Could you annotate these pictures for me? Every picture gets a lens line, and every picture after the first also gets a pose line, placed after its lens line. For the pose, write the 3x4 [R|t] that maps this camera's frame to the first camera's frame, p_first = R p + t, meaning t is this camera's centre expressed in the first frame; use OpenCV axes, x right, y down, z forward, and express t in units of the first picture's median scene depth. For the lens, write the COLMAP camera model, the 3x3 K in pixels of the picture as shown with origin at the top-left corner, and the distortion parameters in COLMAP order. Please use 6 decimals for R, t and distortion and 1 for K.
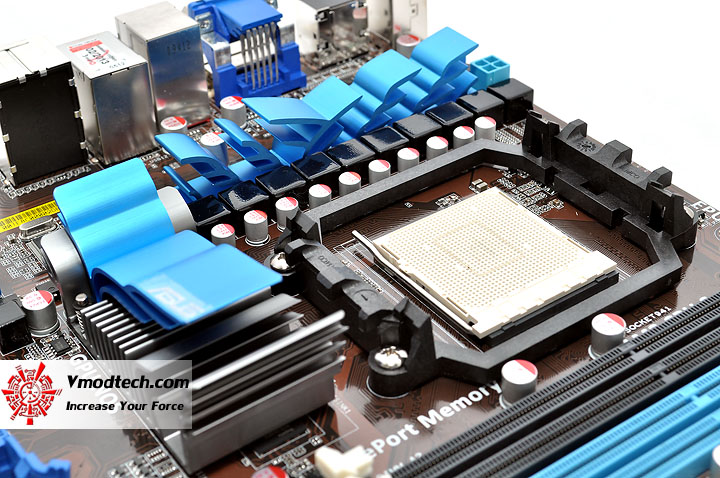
lens RADIAL K [[1218.8, 0, 362.7], [0, 1218.8, 238.1], [0, 0, 1]] dist [0.001763, 0.000000]
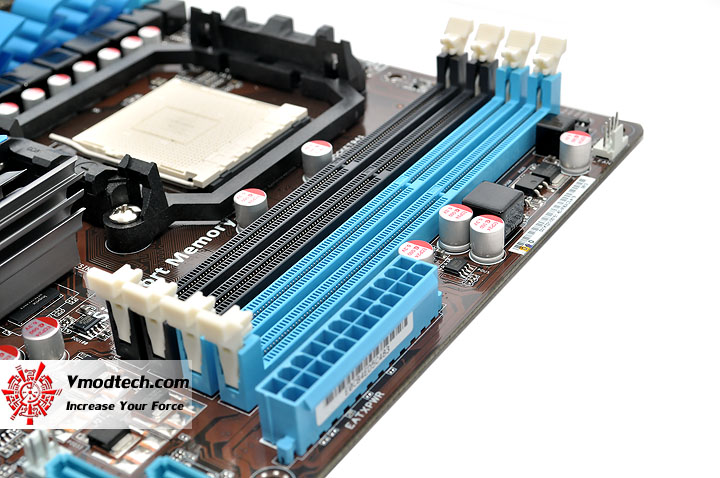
lens RADIAL K [[1218.8, 0, 356.8], [0, 1218.8, 237.5], [0, 0, 1]] dist [0.001763, 0.000000]
pose [[0.928978, -0.206766, 0.306998, -0.100882], [0.232175, 0.971476, -0.048266, 0.186796], [-0.288261, 0.116115, 0.950485, -0.023334]]
